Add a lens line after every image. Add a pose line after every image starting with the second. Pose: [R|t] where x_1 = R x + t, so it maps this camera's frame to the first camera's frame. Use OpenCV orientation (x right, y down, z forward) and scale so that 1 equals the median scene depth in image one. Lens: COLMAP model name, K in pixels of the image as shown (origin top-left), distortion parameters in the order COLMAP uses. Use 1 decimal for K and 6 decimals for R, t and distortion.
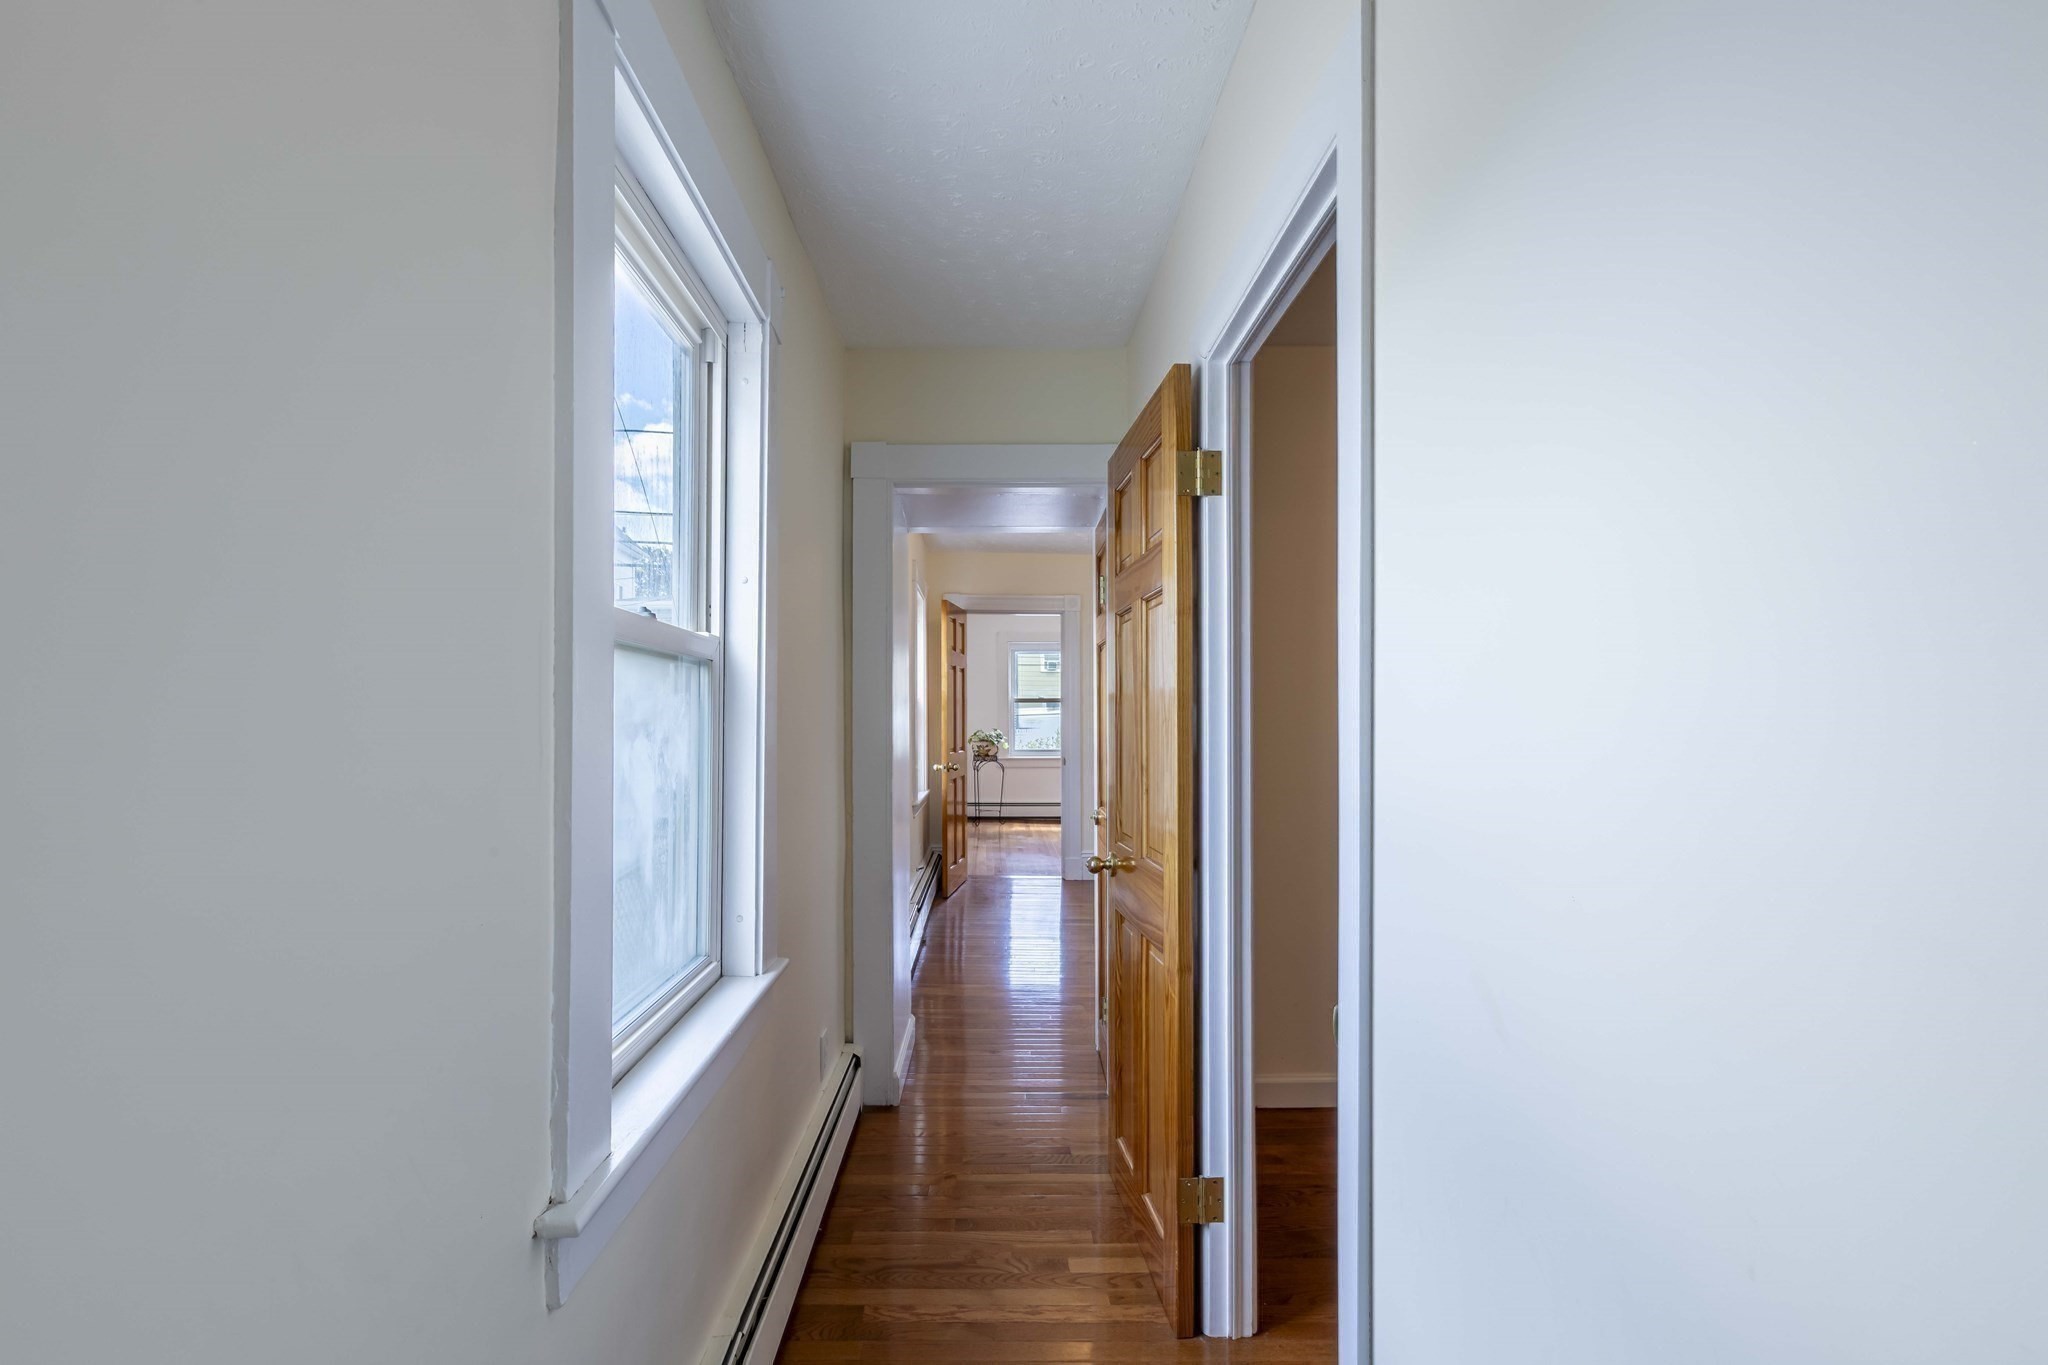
lens RADIAL K [[963.8, 0, 1021.3], [0, 963.8, 690.0], [0, 0, 1]] dist [0.001240, 0.000106]
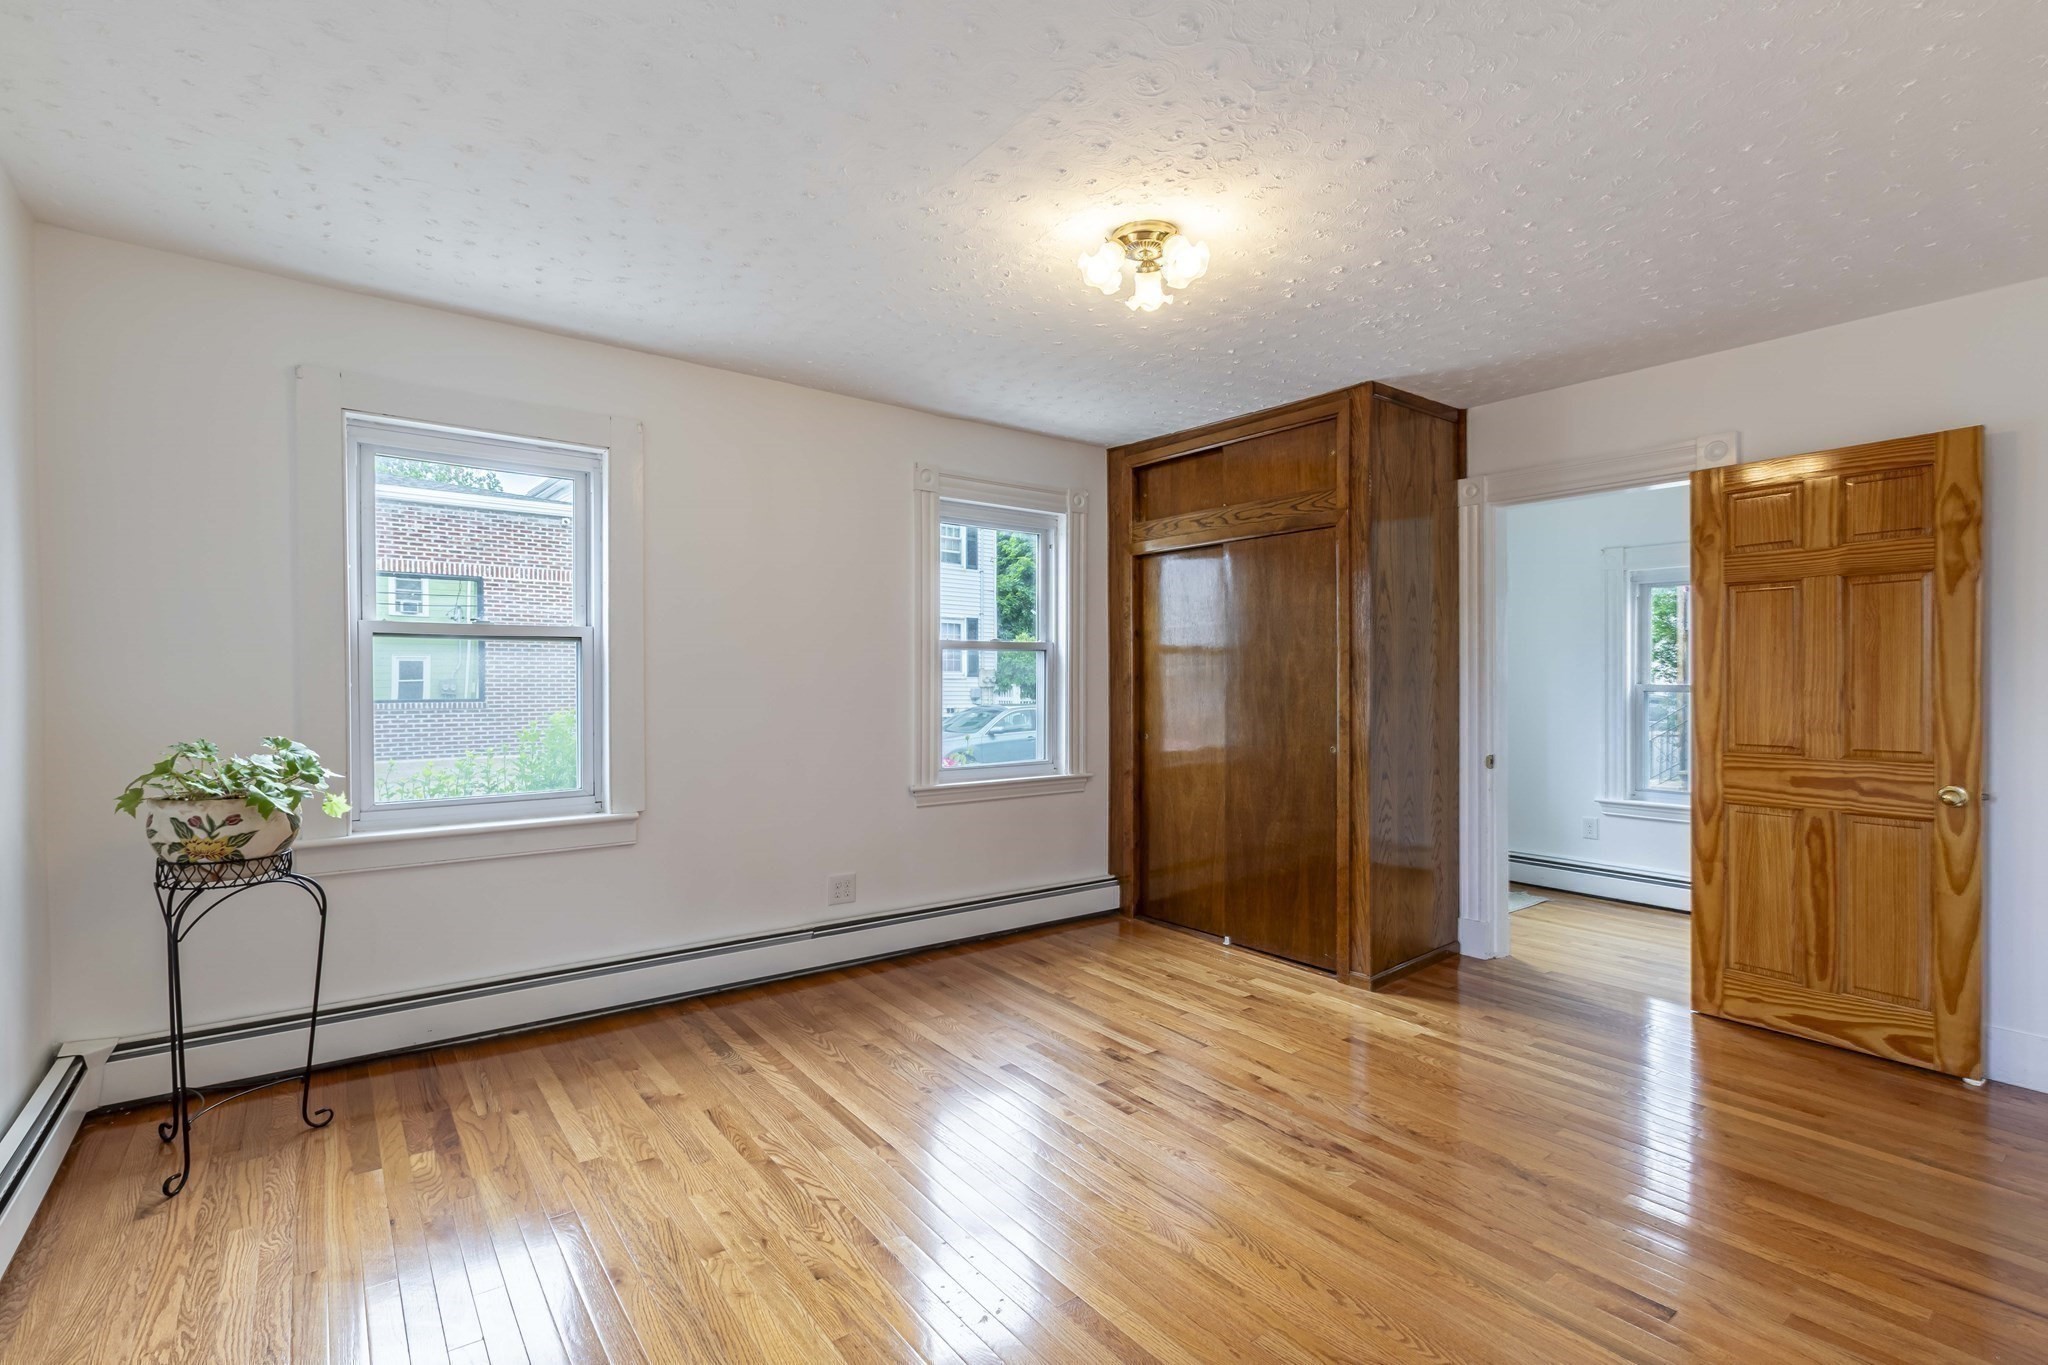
lens RADIAL K [[963.8, 0, 1025.3], [0, 963.8, 678.4], [0, 0, 1]] dist [0.001240, 0.000106]
pose [[0.806772, -0.000124, 0.590862, -0.019619], [-0.013491, 0.999735, 0.018630, 0.018708], [-0.590708, -0.023001, 0.806557, 0.707926]]
